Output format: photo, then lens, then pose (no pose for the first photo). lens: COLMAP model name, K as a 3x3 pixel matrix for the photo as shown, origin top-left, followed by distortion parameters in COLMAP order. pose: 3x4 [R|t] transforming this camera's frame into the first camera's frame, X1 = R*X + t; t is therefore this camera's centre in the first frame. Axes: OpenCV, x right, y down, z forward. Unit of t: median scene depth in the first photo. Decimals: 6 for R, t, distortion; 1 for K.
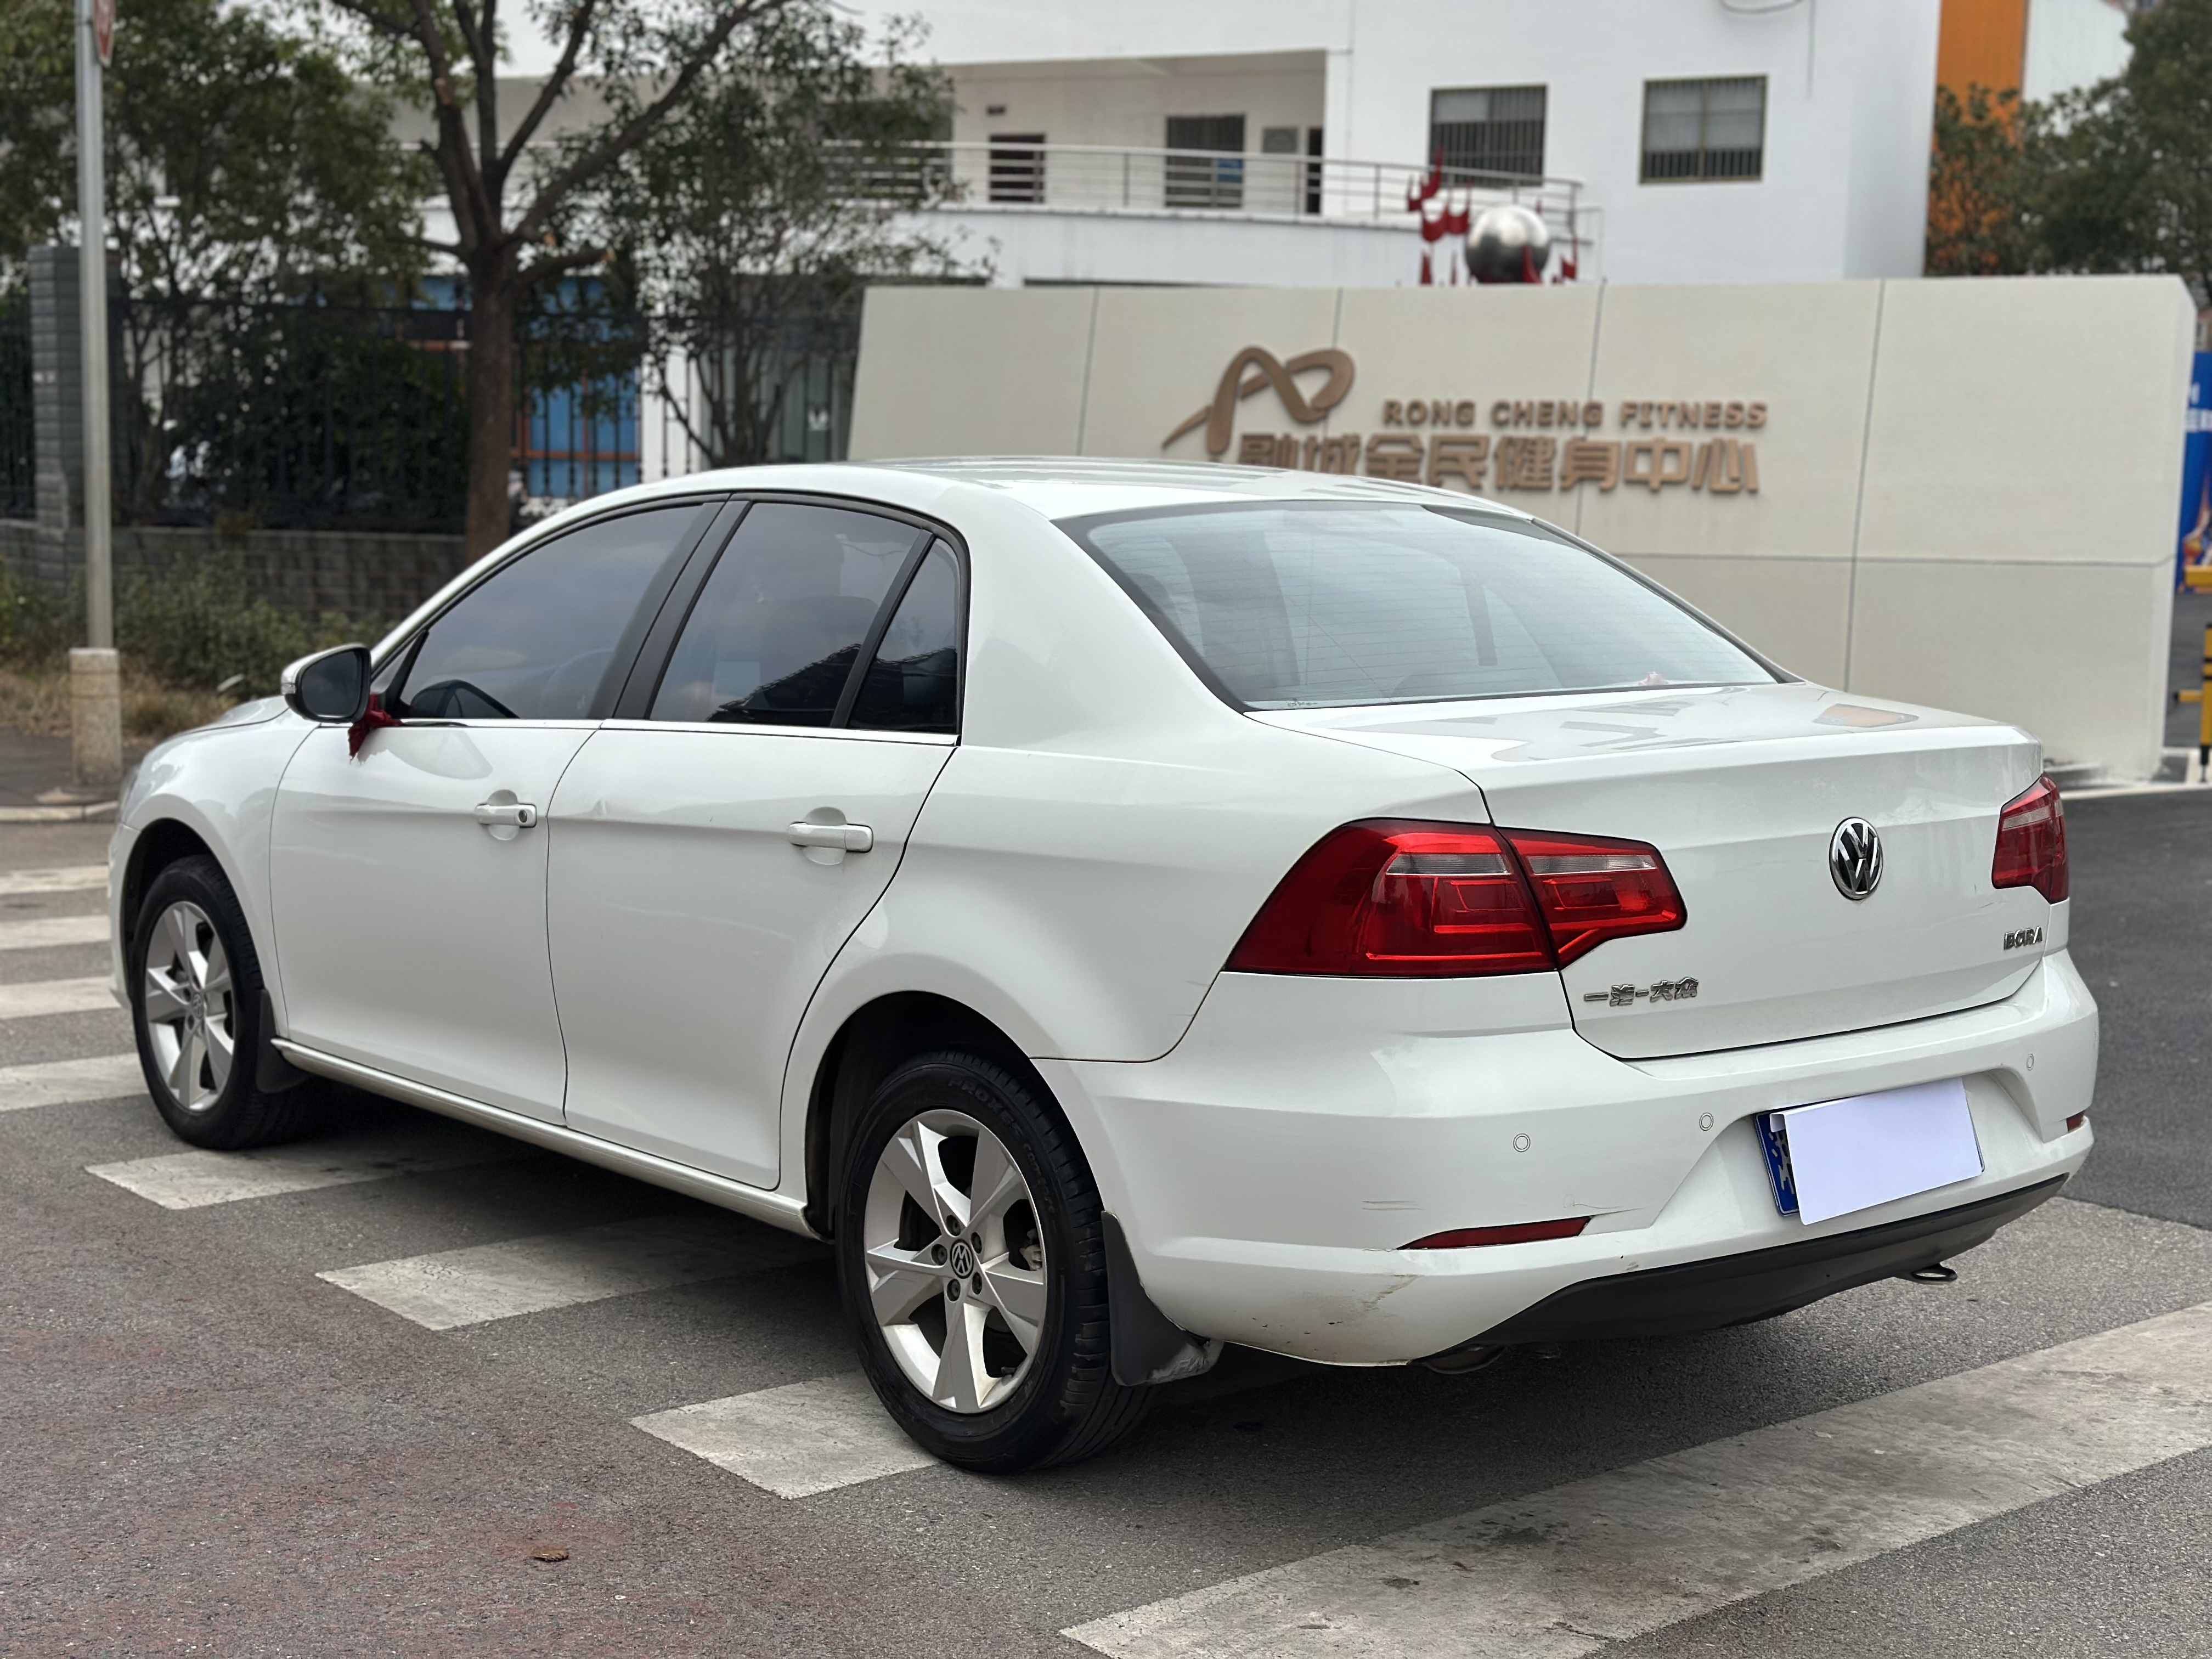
lens RADIAL K [[3056.9, 0, 1112.7], [0, 3056.9, 838.2], [0, 0, 1]] dist [0.213642, -0.486220]
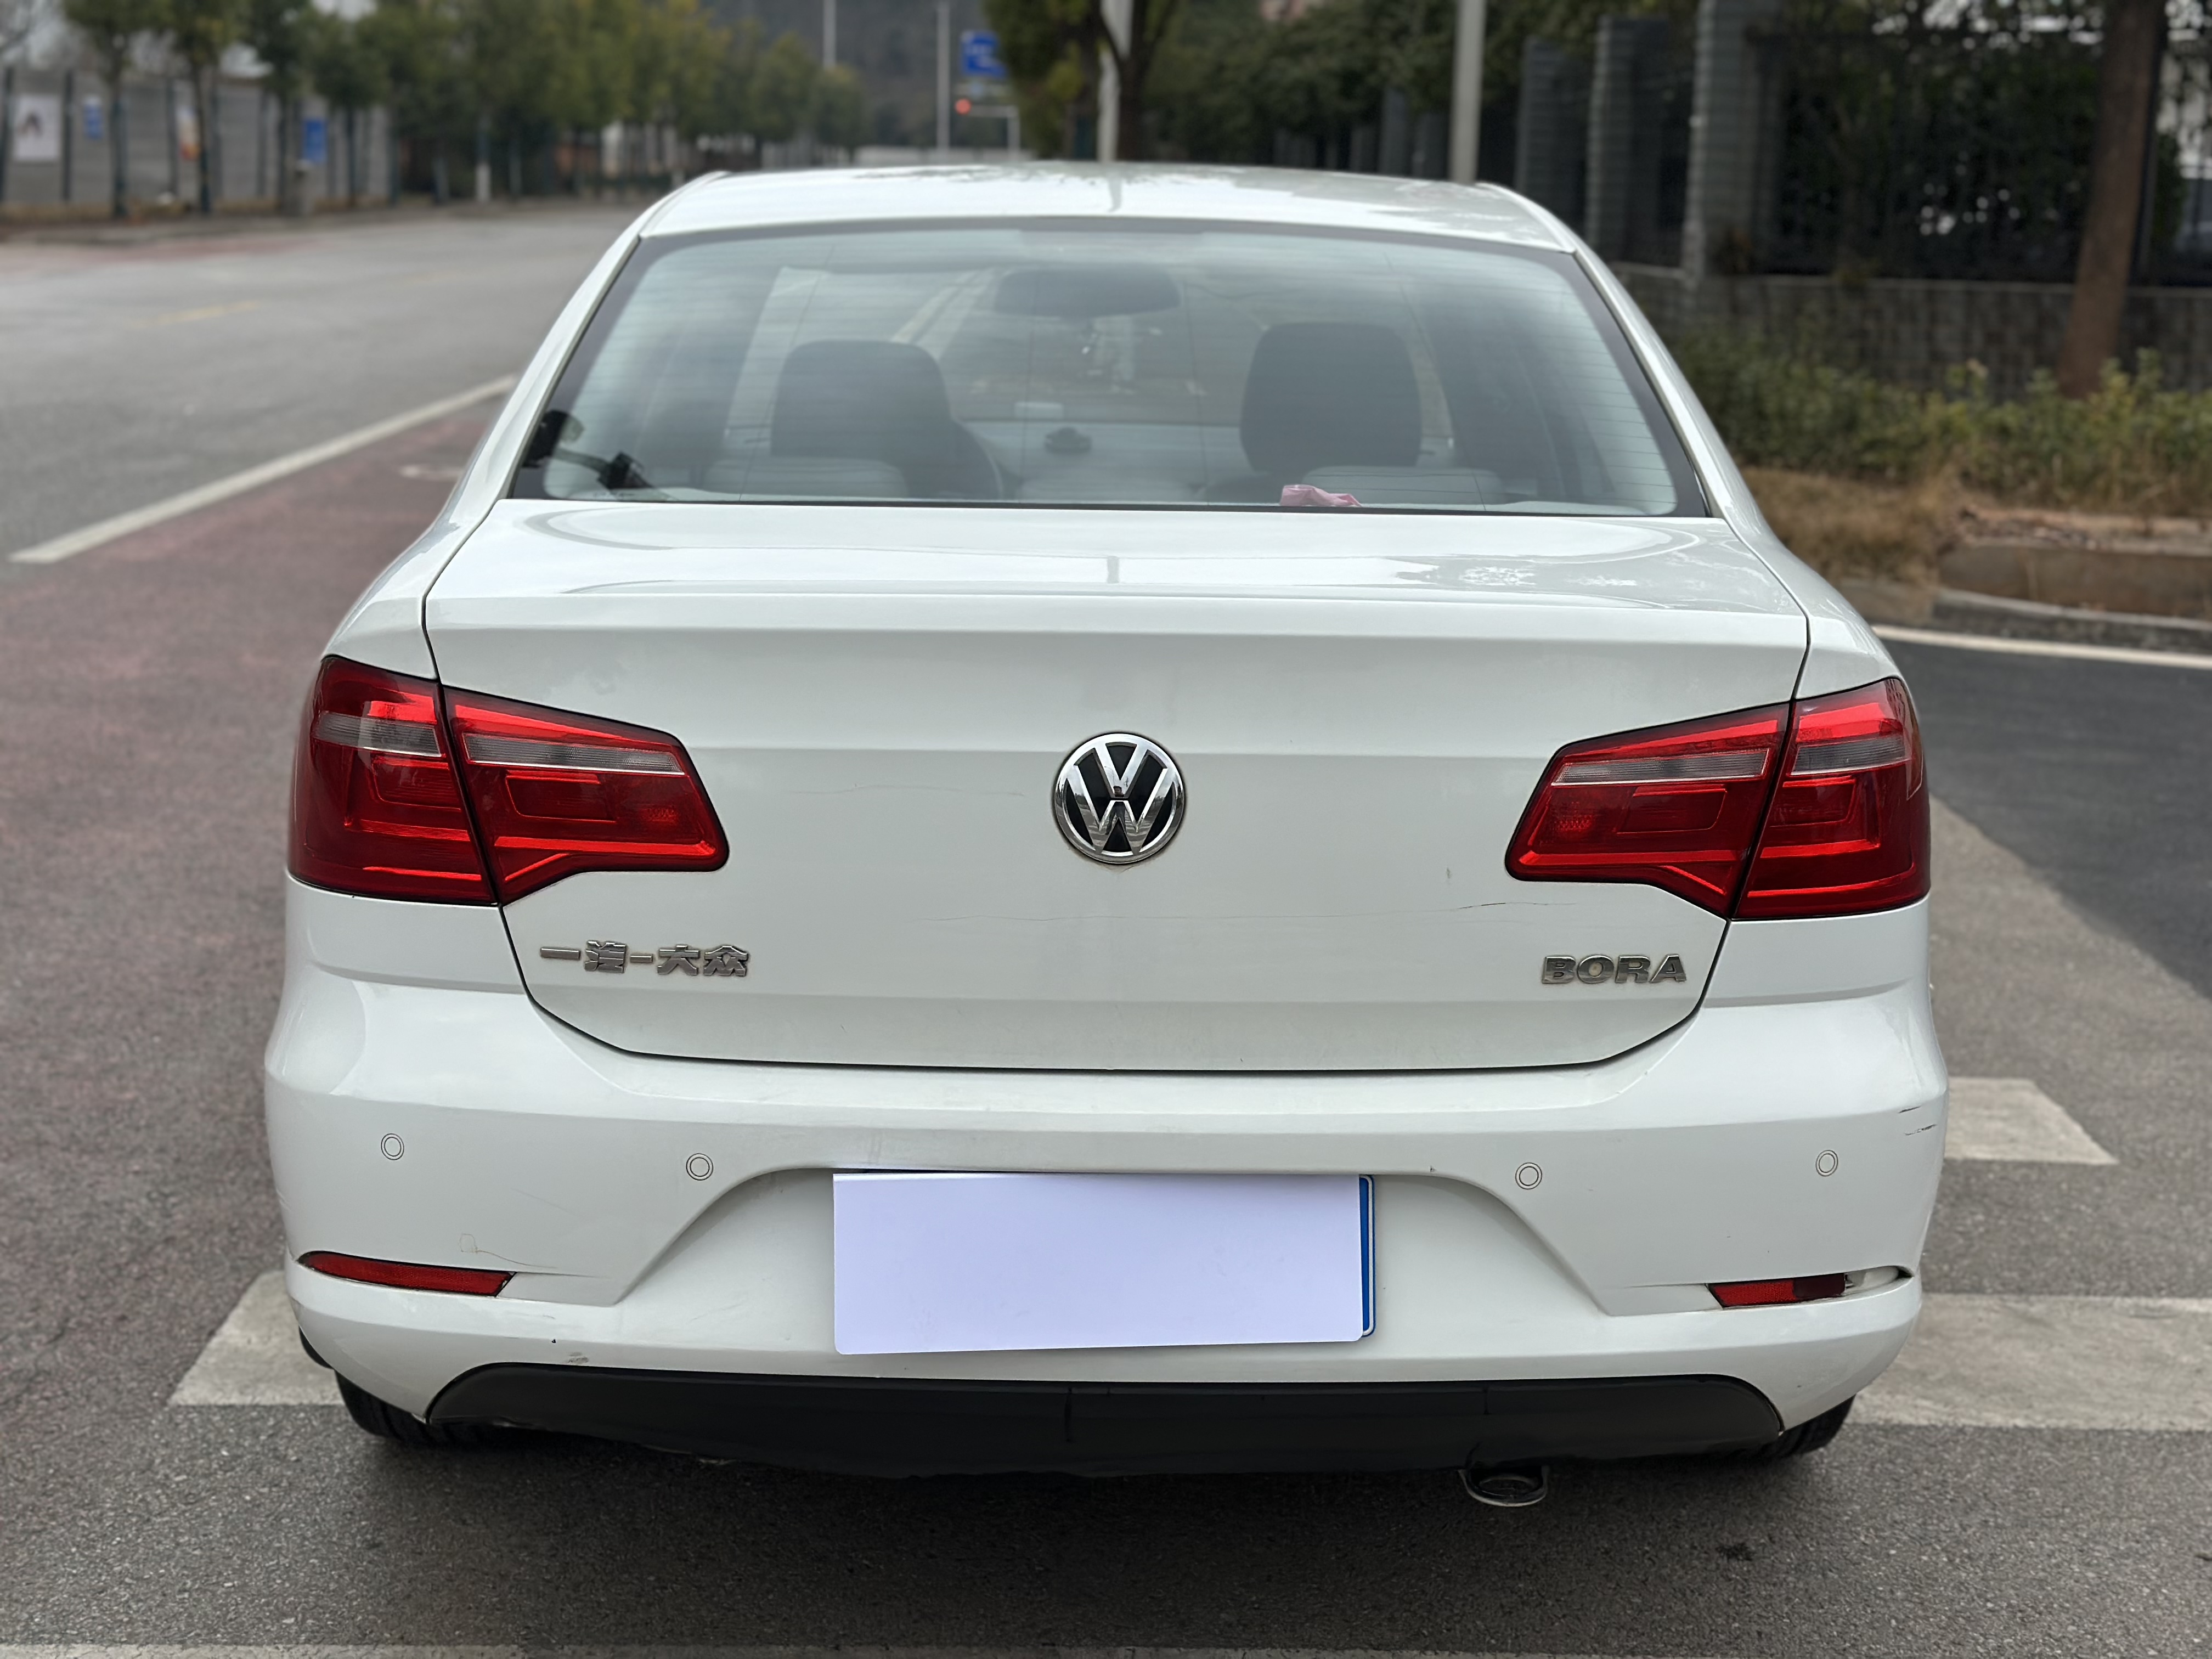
lens RADIAL K [[3056.9, 0, 1112.7], [0, 3056.9, 838.2], [0, 0, 1]] dist [0.213642, -0.486220]
pose [[0.779562, 0.127896, -0.613128, 0.608349], [-0.080848, 0.991287, 0.103986, -0.048586], [0.621085, -0.031493, 0.783110, 0.510147]]
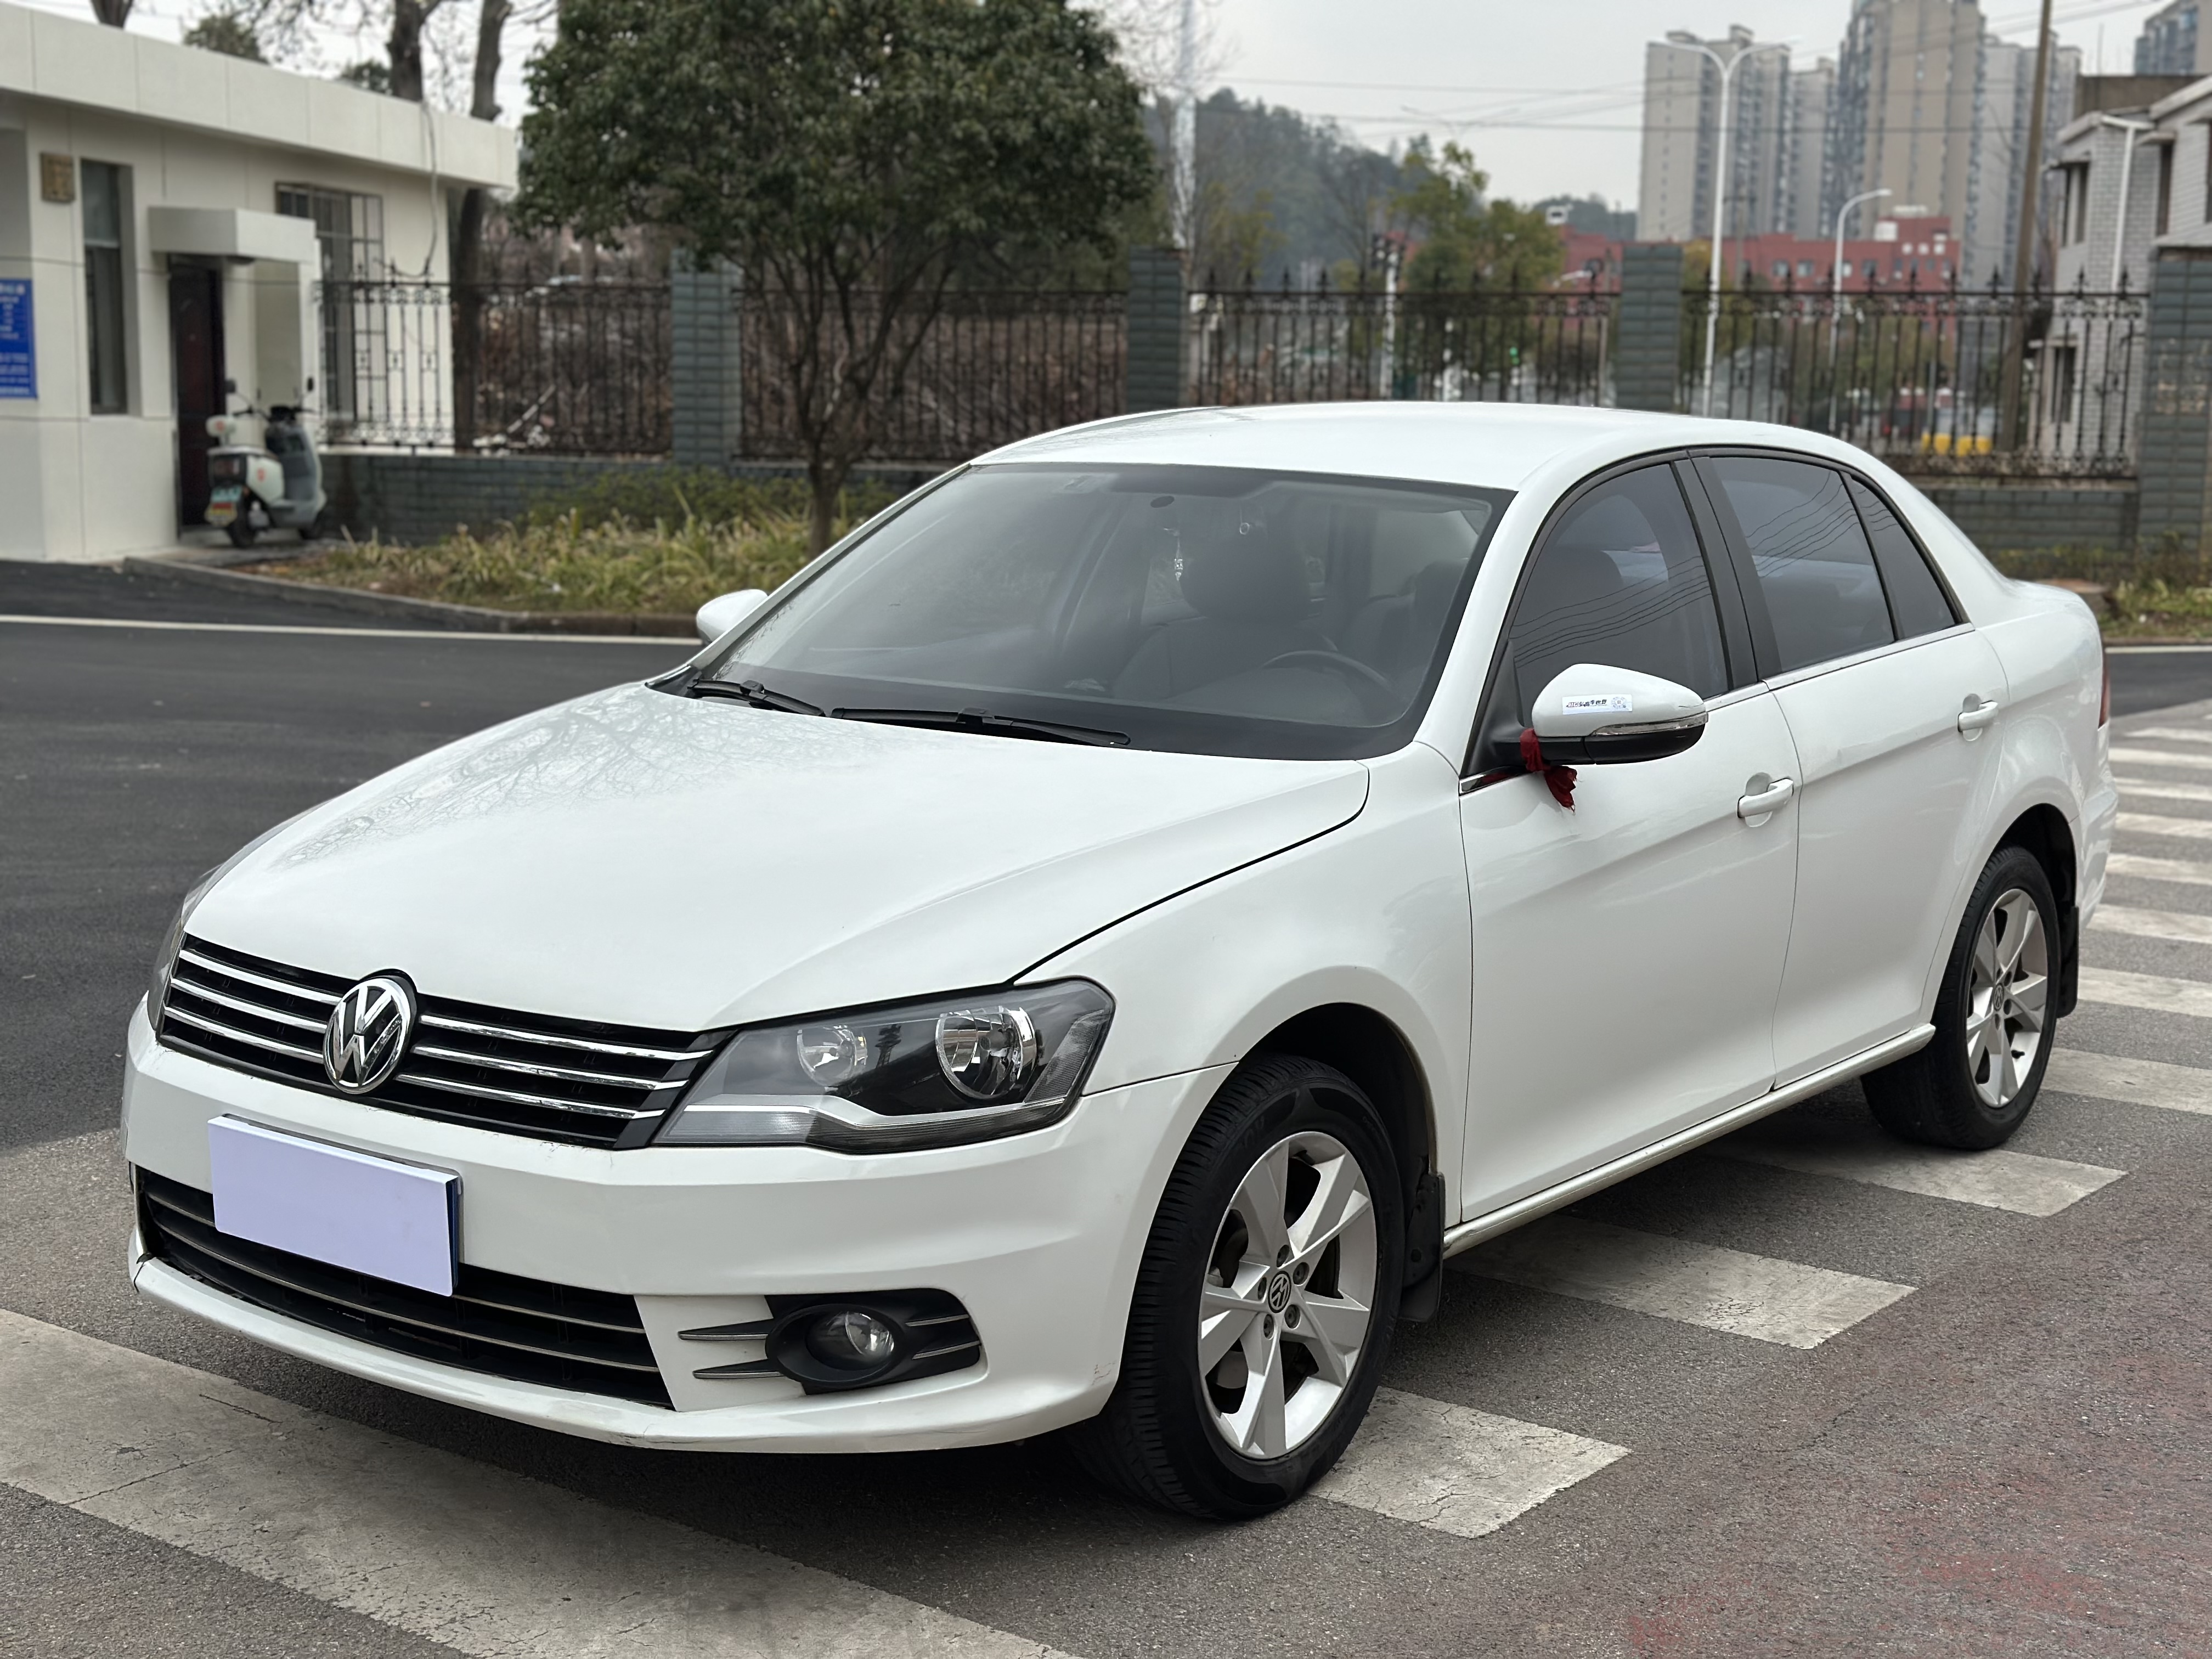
lens RADIAL K [[3056.9, 0, 1112.7], [0, 3056.9, 838.2], [0, 0, 1]] dist [0.213642, -0.486220]
pose [[-0.239683, -0.174225, 0.955090, -1.343451], [0.082543, 0.976547, 0.198853, -0.259434], [-0.967336, 0.126497, -0.219681, 1.764692]]
